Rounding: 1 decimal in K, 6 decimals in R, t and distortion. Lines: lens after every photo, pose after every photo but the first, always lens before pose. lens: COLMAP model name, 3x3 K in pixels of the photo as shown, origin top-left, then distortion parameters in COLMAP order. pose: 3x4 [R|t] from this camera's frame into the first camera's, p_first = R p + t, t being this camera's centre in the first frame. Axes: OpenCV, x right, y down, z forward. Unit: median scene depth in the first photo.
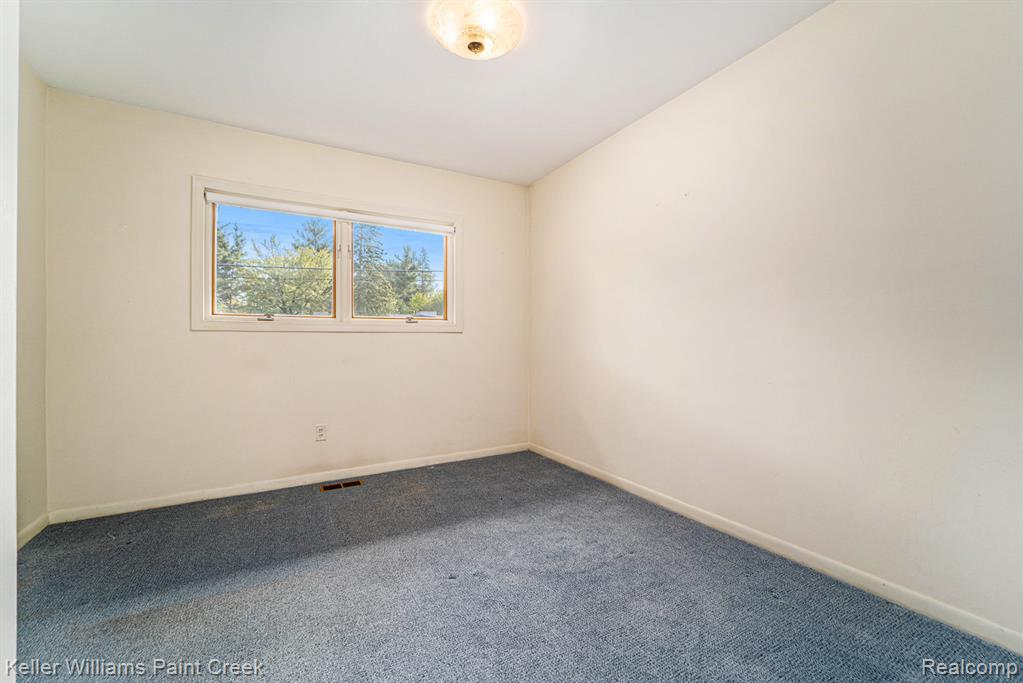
lens RADIAL K [[398.7, 0, 511.5], [0, 398.7, 341.5], [0, 0, 1]] dist [0.000549, 0.000070]
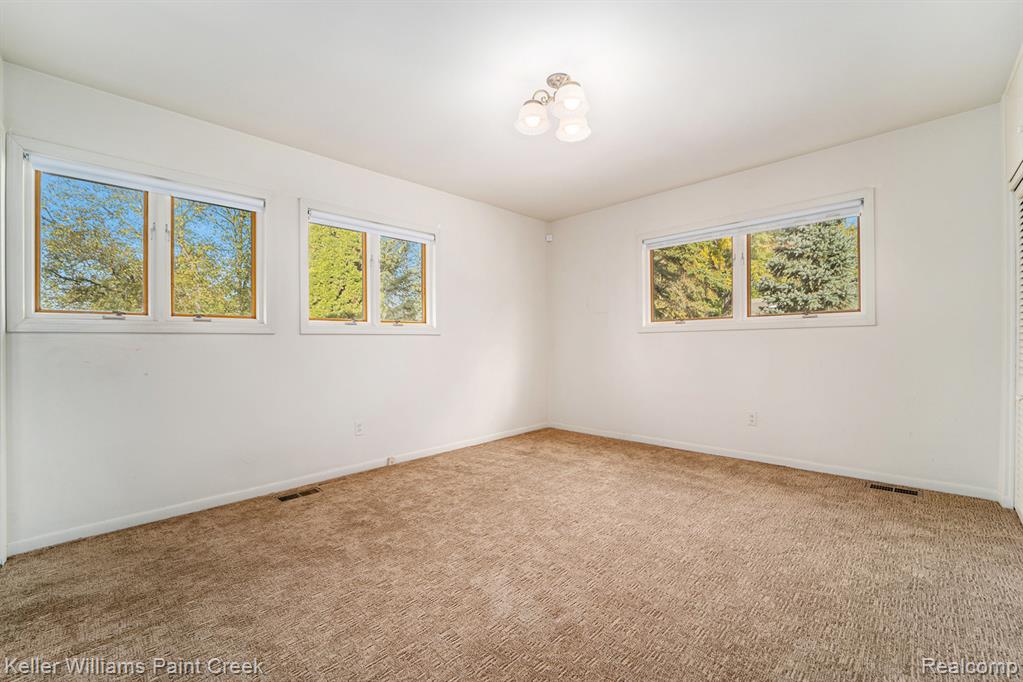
lens RADIAL K [[426.0, 0, 511.5], [0, 426.0, 341.0], [0, 0, 1]] dist [-0.001021, -0.000106]
pose [[0.954327, -0.004341, 0.298734, -0.209015], [0.006549, 0.999958, -0.006390, 0.002002], [-0.298693, 0.008055, 0.954315, -0.113775]]
